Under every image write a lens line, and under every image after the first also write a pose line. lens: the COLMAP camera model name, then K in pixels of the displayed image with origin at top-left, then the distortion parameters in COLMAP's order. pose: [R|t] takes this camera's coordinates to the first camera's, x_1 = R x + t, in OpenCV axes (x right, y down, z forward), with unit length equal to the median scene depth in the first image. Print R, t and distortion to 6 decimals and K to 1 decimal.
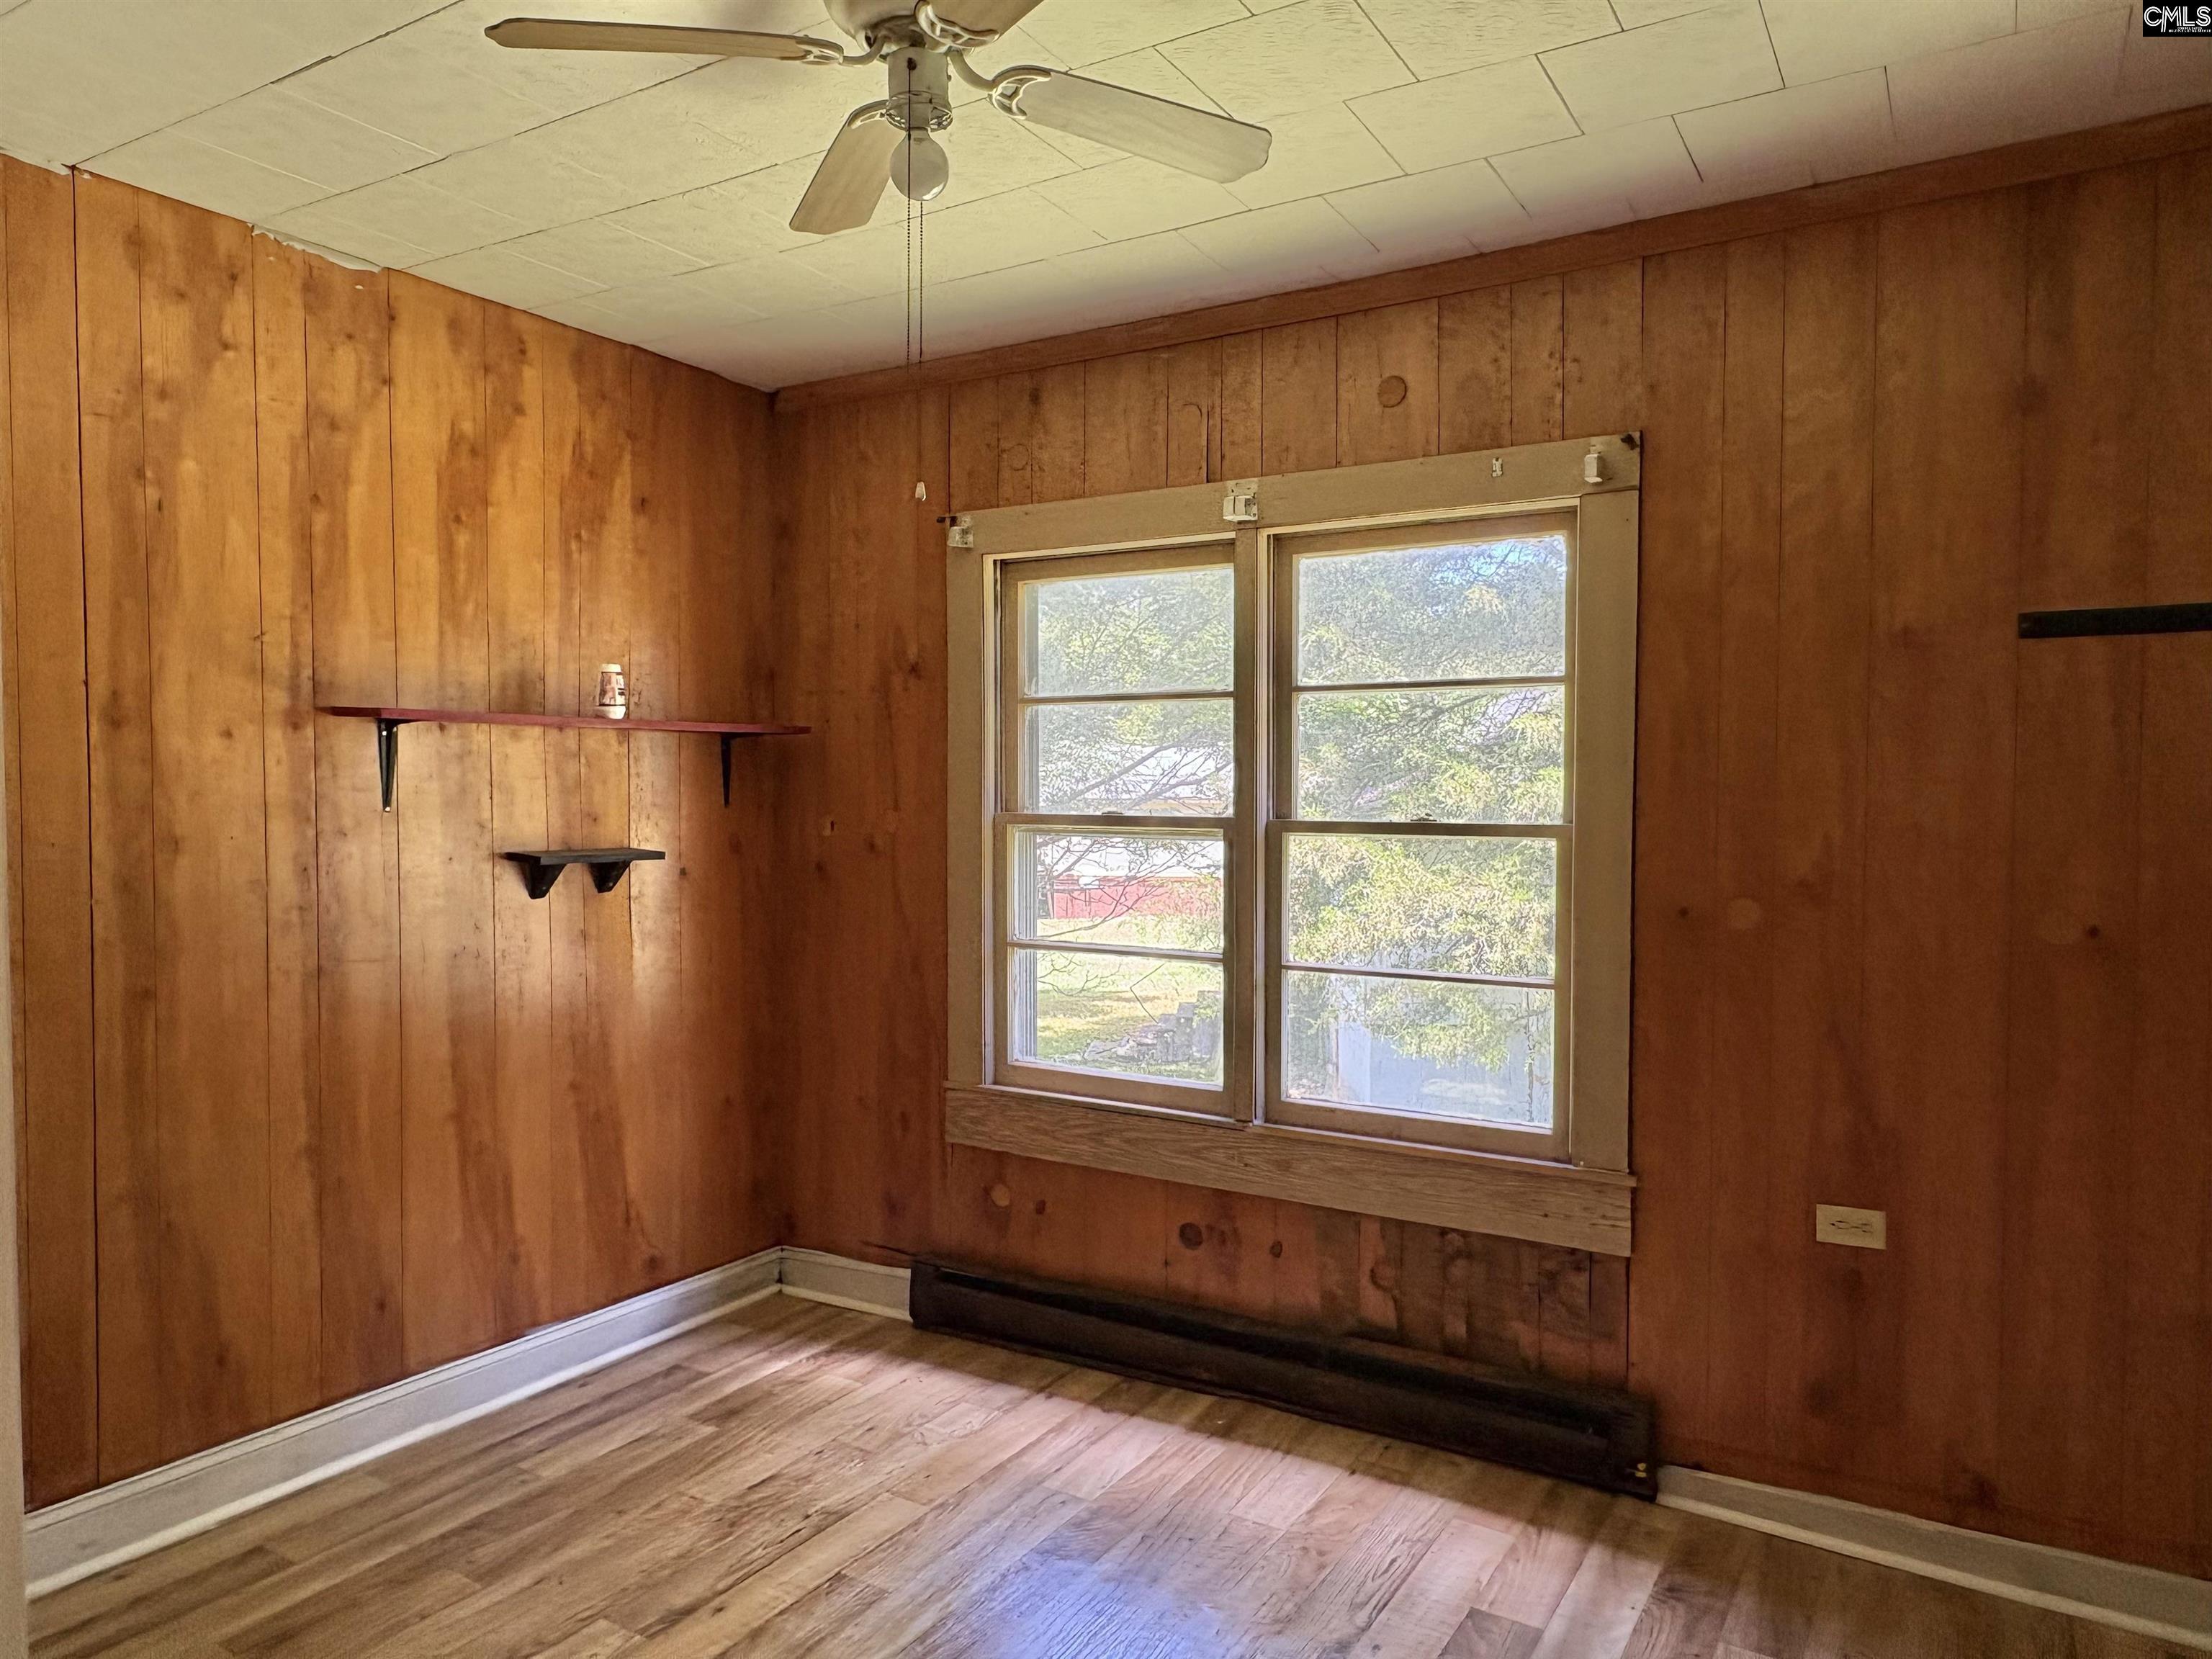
lens RADIAL K [[1475.3, 0, 1095.9], [0, 1475.3, 827.7], [0, 0, 1]] dist [-0.010025, 0.008682]
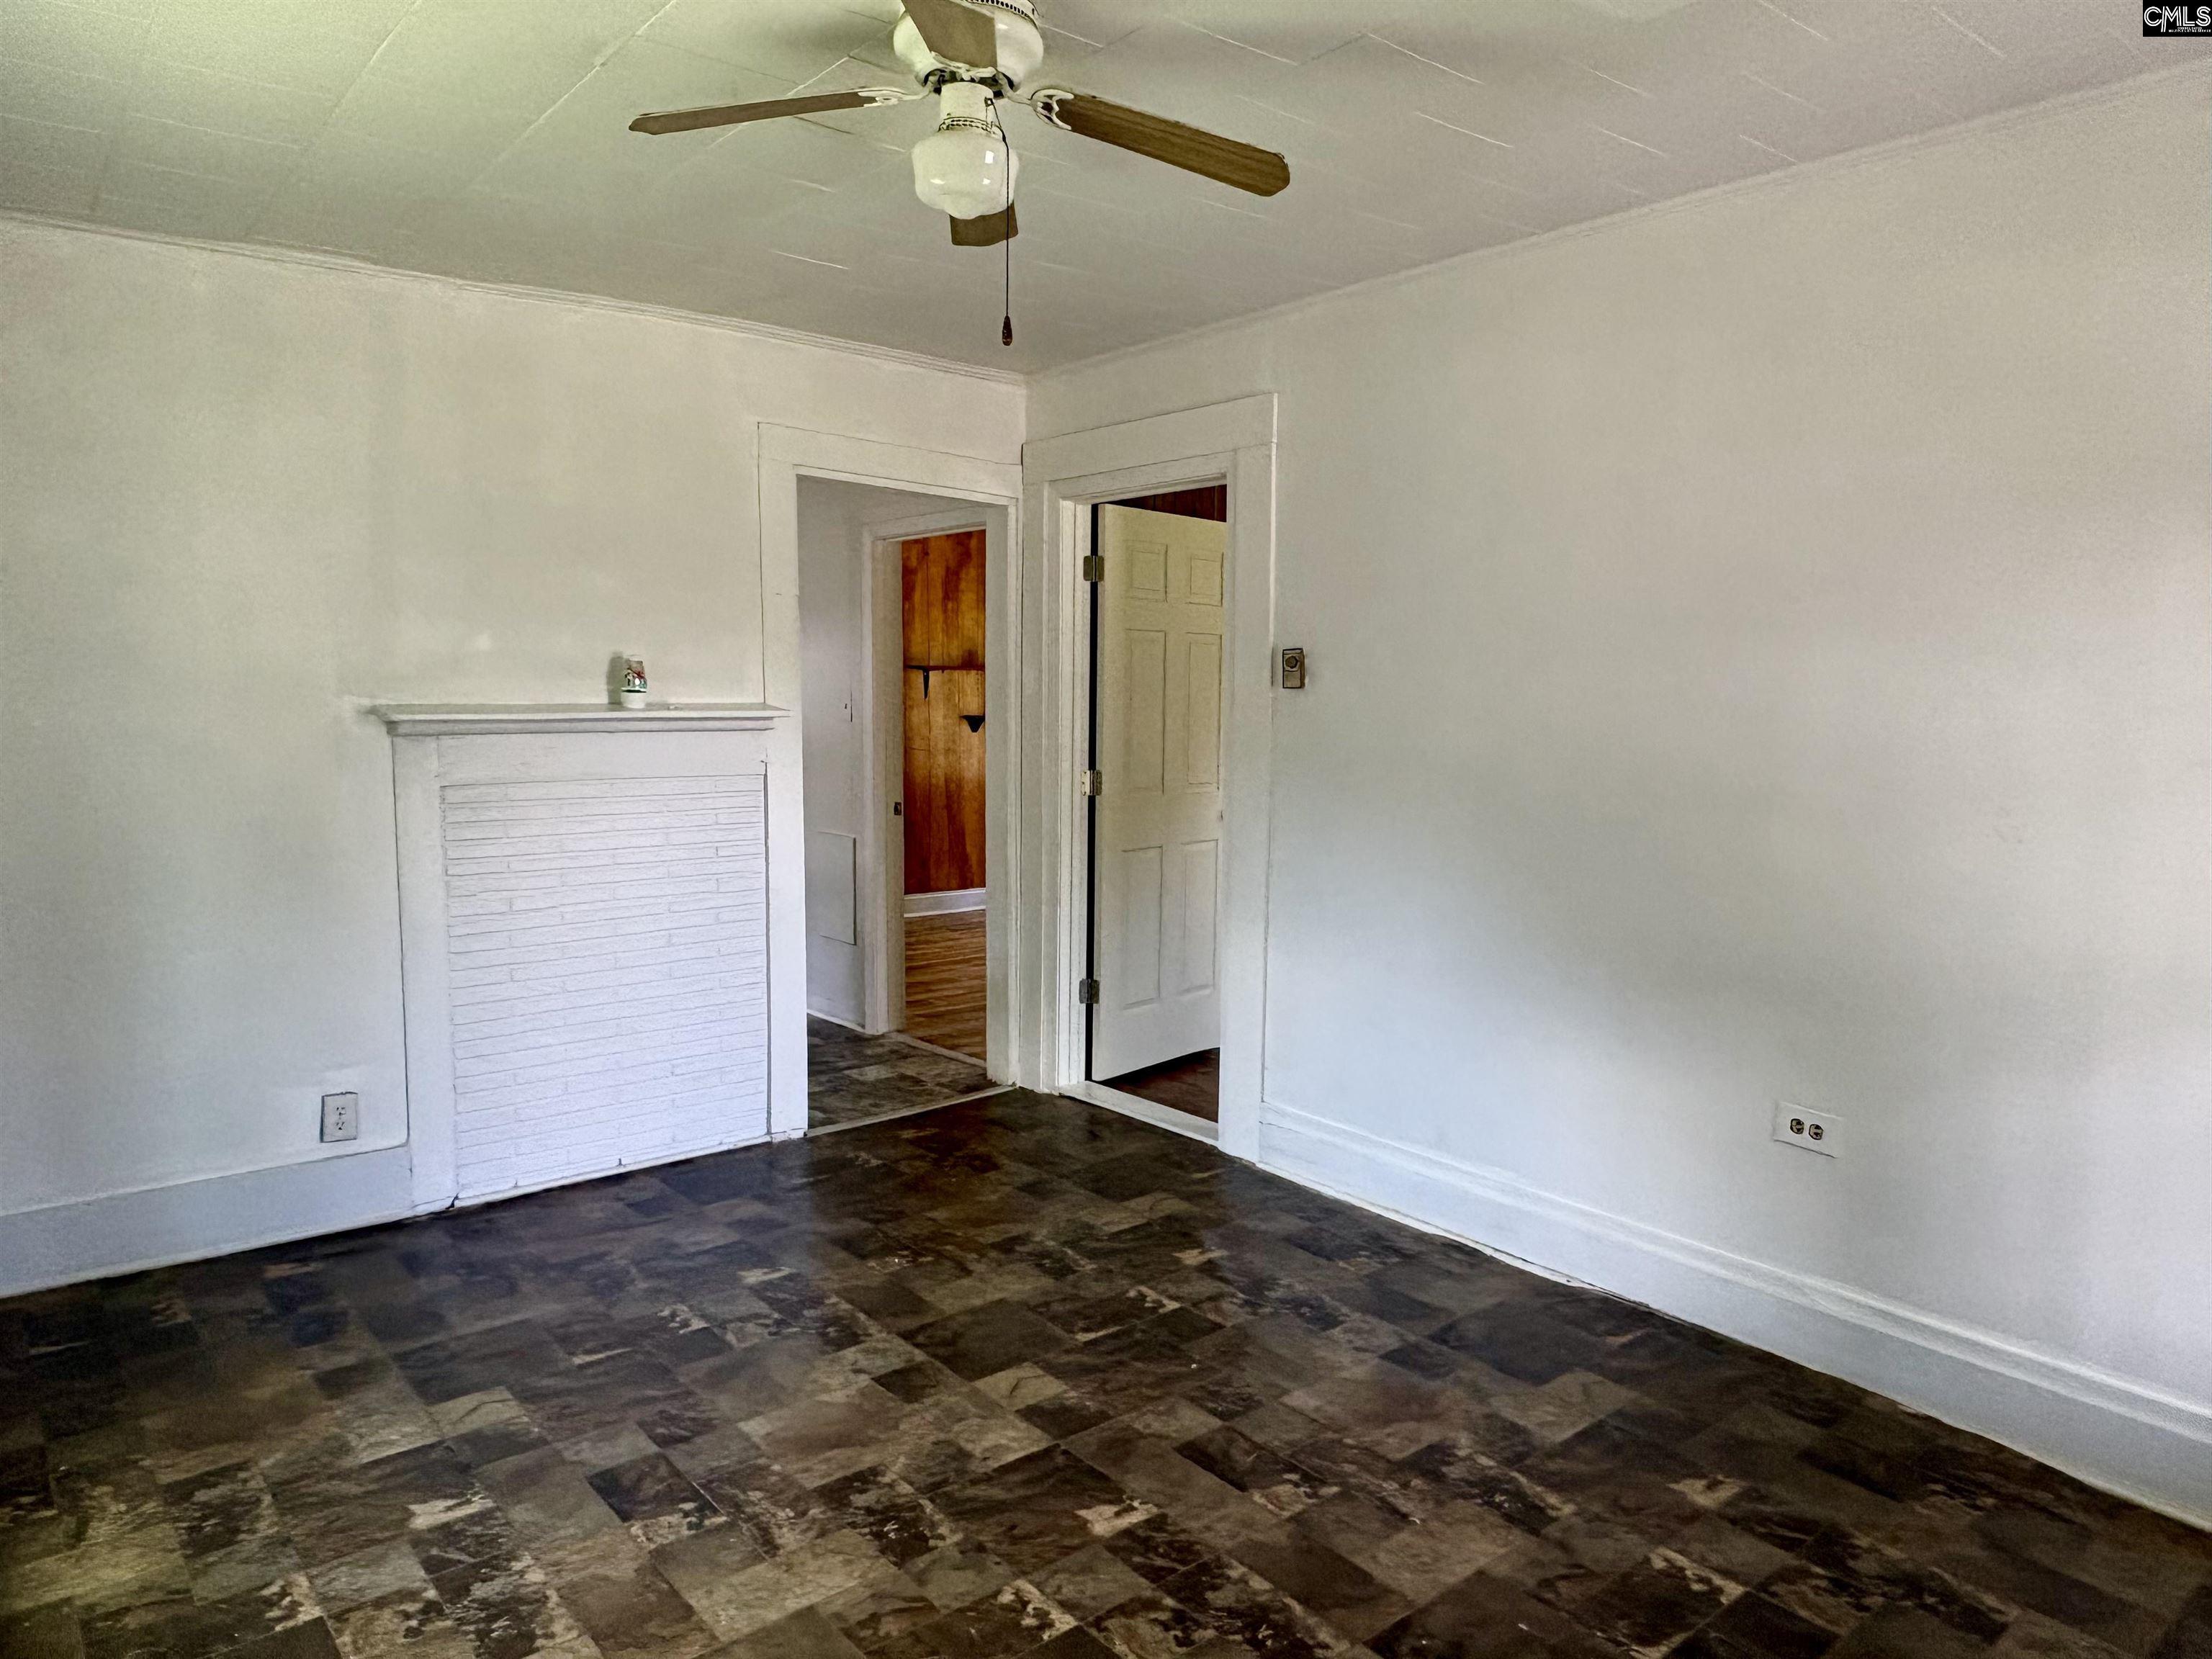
lens RADIAL K [[1475.3, 0, 1110.5], [0, 1475.3, 844.5], [0, 0, 1]] dist [-0.010025, 0.008682]
pose [[0.954144, 0.032956, -0.297528, 0.789677], [-0.014175, 0.997780, 0.065063, 0.081916], [0.299012, -0.057862, 0.952494, -1.787173]]
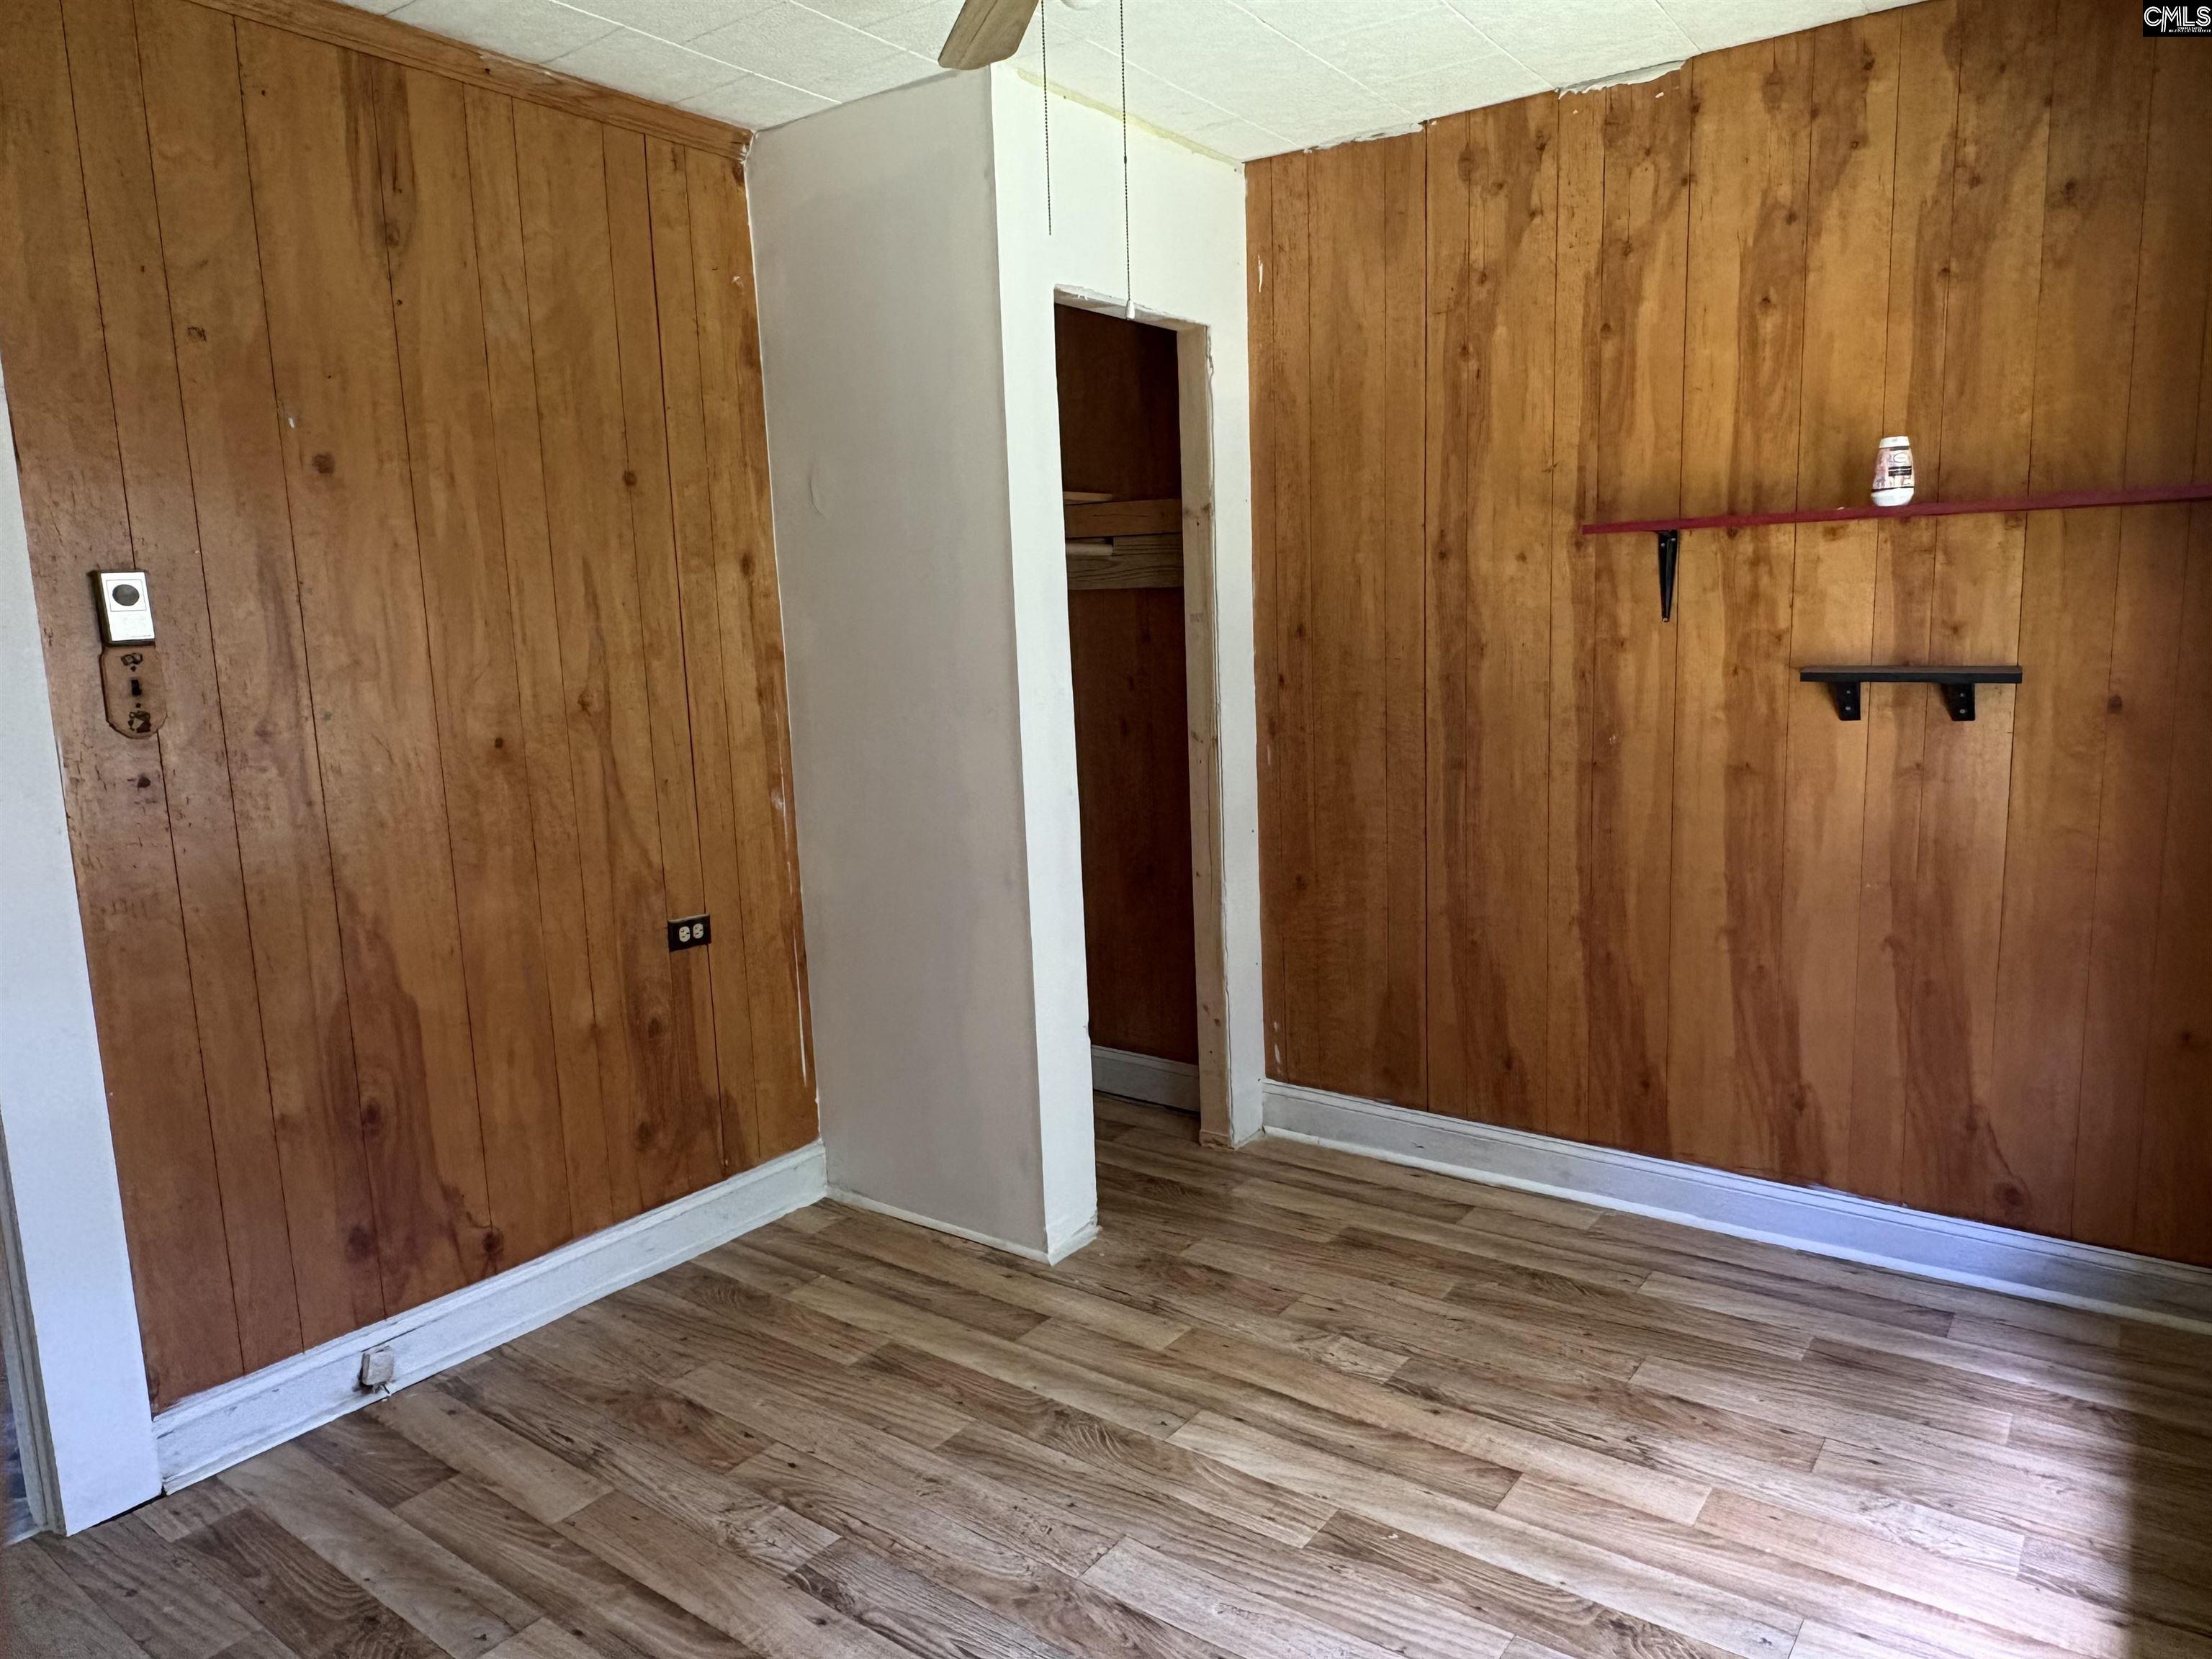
lens RADIAL K [[1475.3, 0, 1128.6], [0, 1475.3, 835.9], [0, 0, 1]] dist [-0.010025, 0.008682]
pose [[-0.077597, 0.154644, -0.984918, 0.579553], [0.005241, 0.987947, 0.154707, -0.023900], [0.996971, 0.006843, -0.077472, 0.699208]]
